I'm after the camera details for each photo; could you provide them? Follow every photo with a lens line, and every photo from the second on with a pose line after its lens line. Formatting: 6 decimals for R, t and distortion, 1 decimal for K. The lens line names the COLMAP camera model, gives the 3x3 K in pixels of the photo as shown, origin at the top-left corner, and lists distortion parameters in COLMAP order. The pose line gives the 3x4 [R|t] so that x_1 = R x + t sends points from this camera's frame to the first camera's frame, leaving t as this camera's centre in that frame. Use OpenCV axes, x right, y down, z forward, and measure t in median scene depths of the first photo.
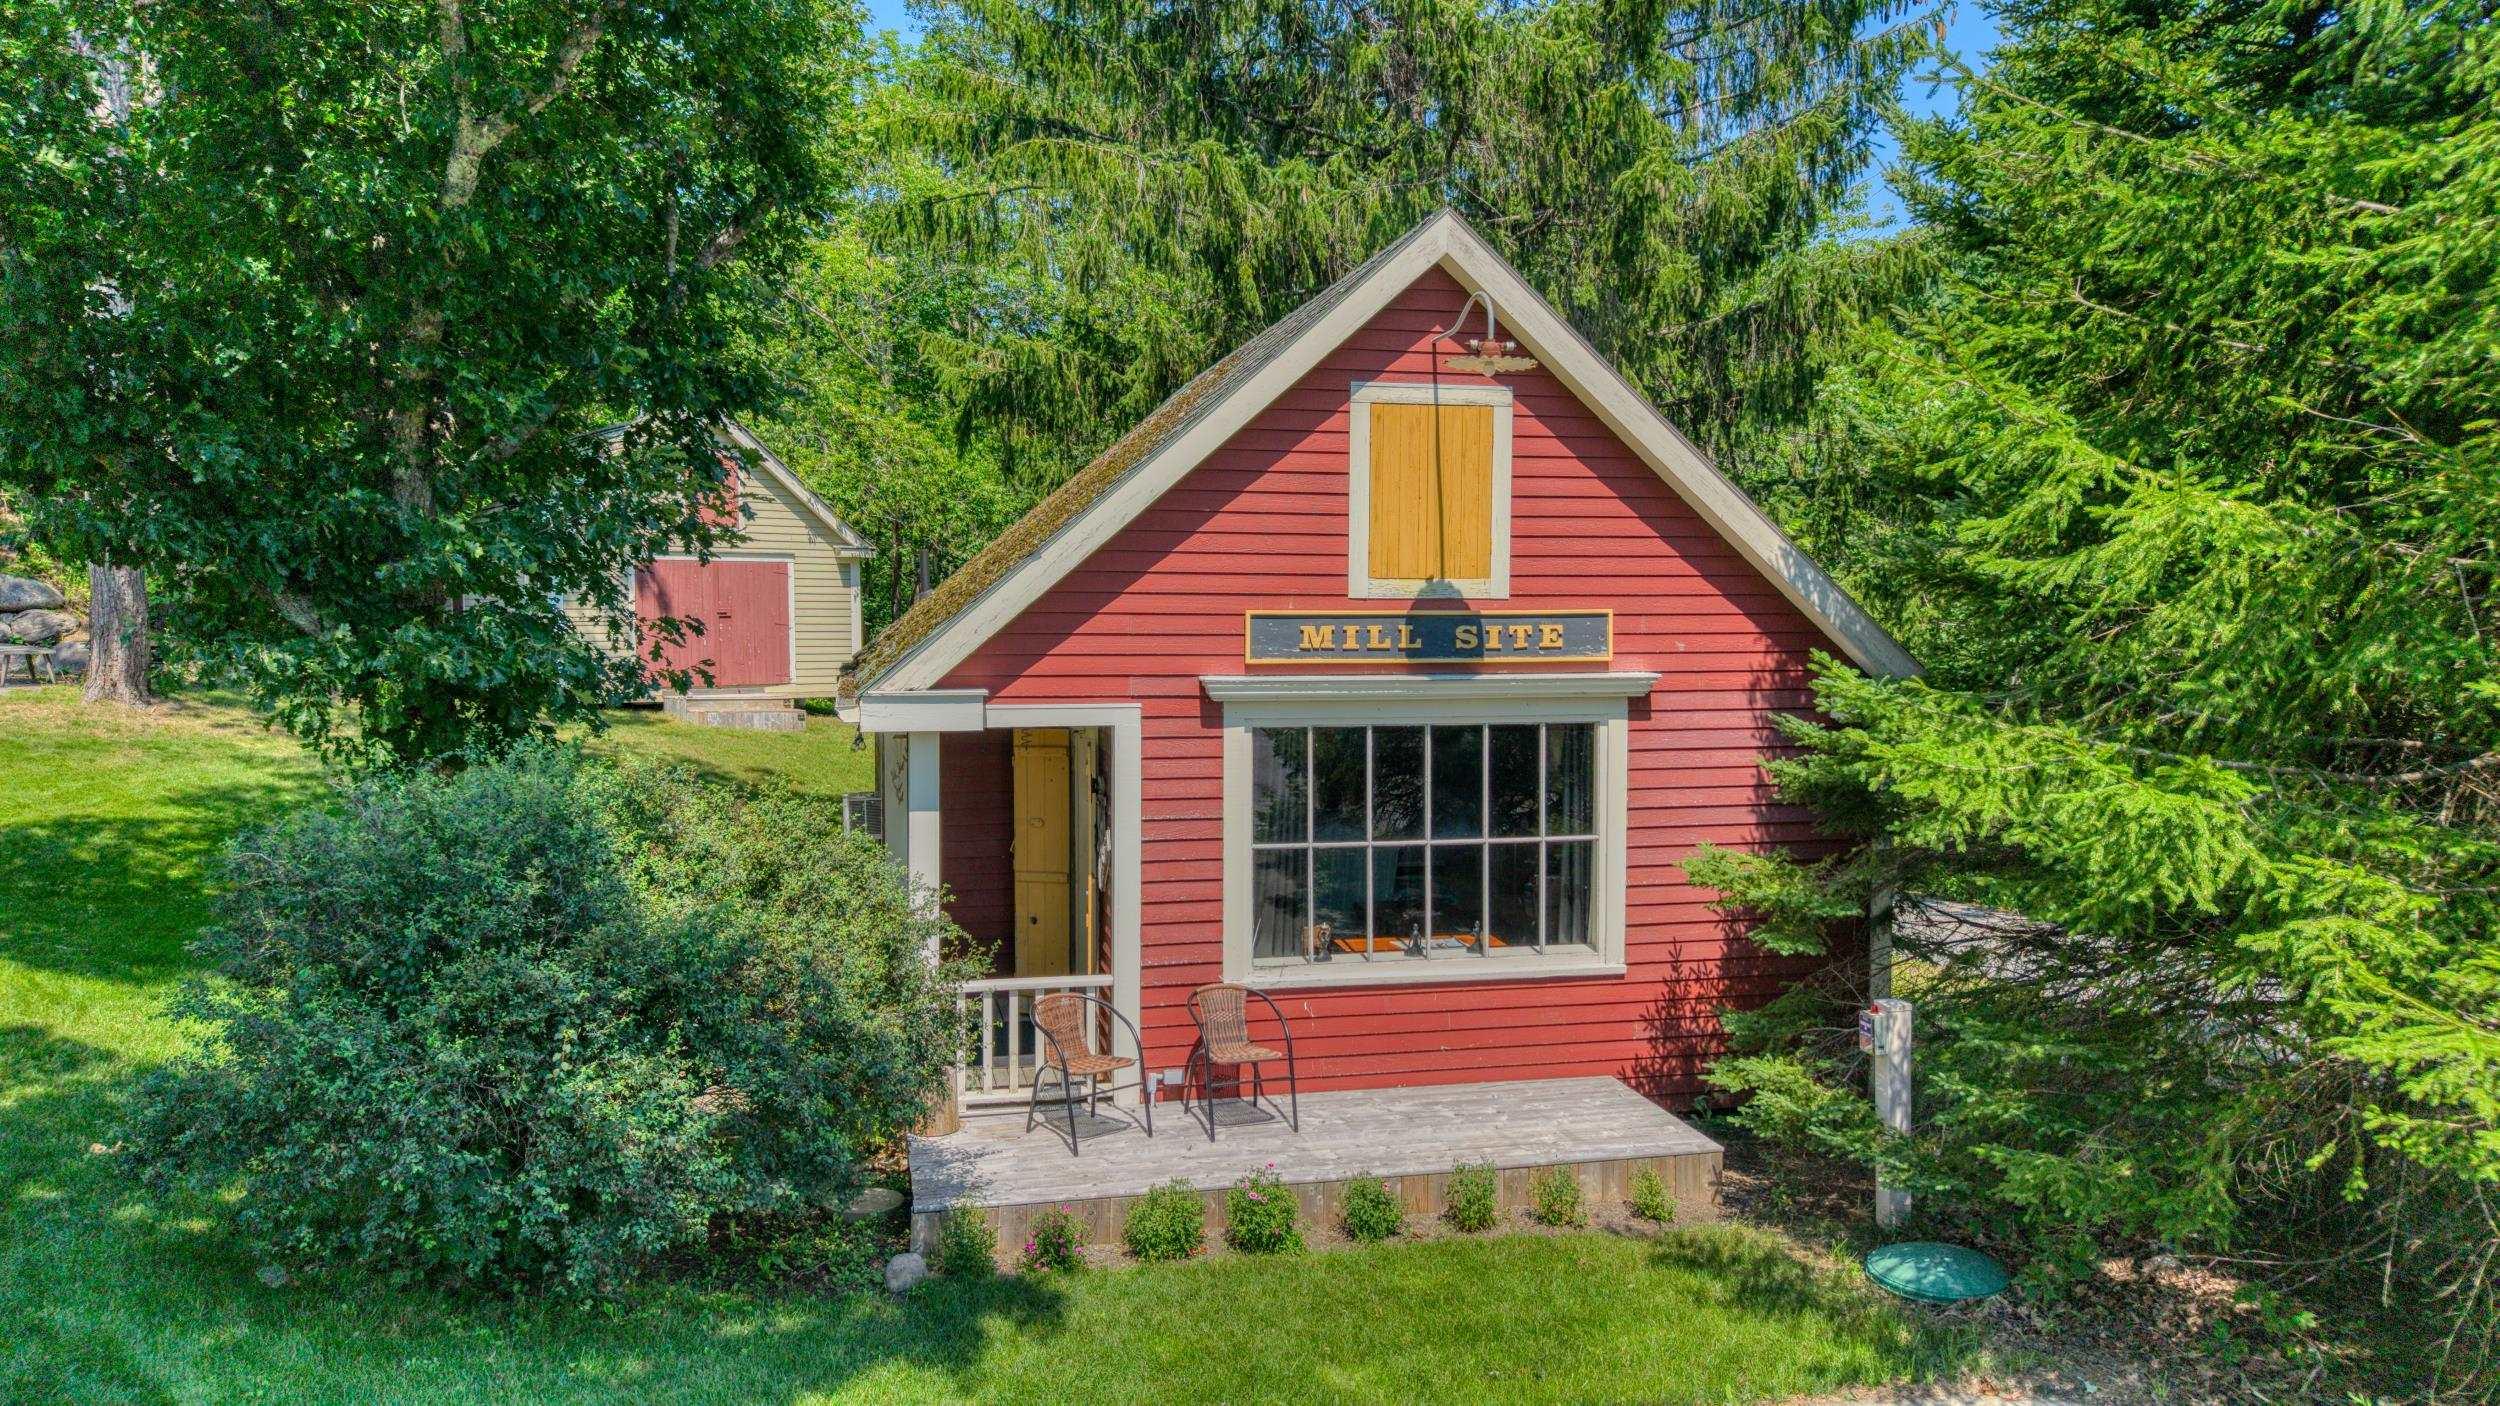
lens RADIAL K [[1680.8, 0, 1265.8], [0, 1680.8, 681.7], [0, 0, 1]] dist [0.034719, -0.040586]
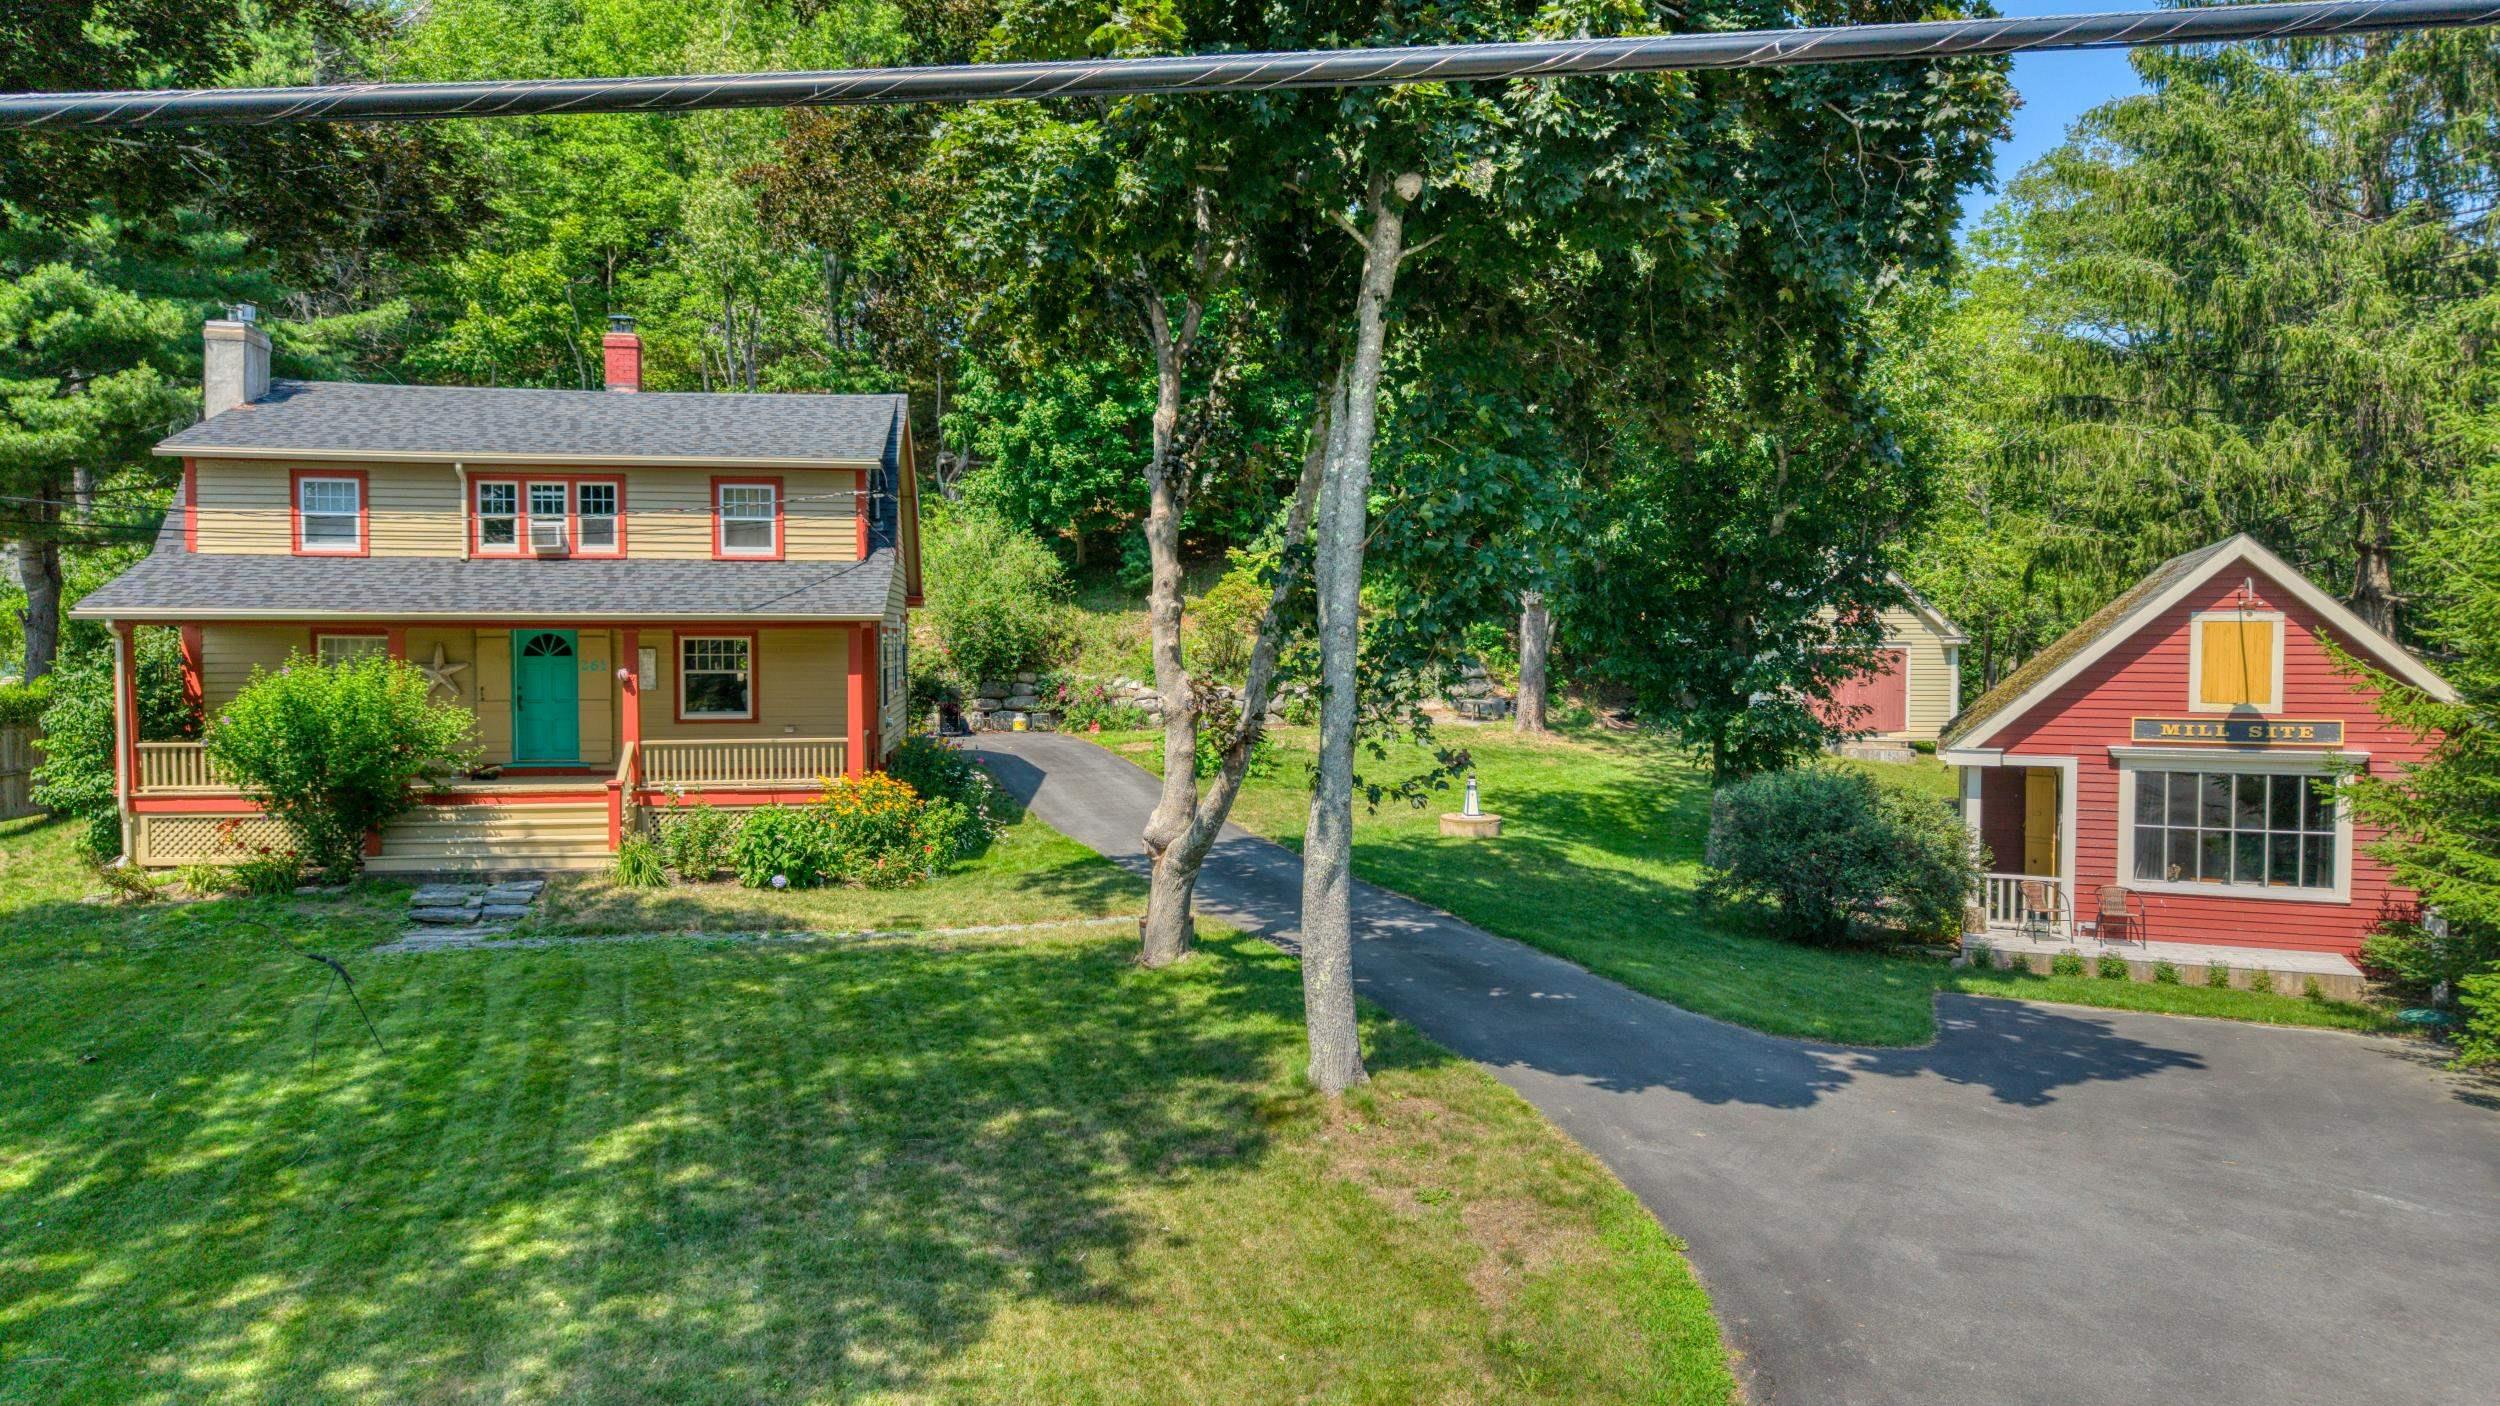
lens RADIAL K [[1680.8, 0, 1252.4], [0, 1680.8, 723.4], [0, 0, 1]] dist [0.034719, -0.040586]
pose [[0.803924, 0.029699, -0.593990, 0.359907], [-0.025381, 0.999556, 0.015626, -0.037624], [0.594190, 0.002514, 0.804321, -1.402047]]
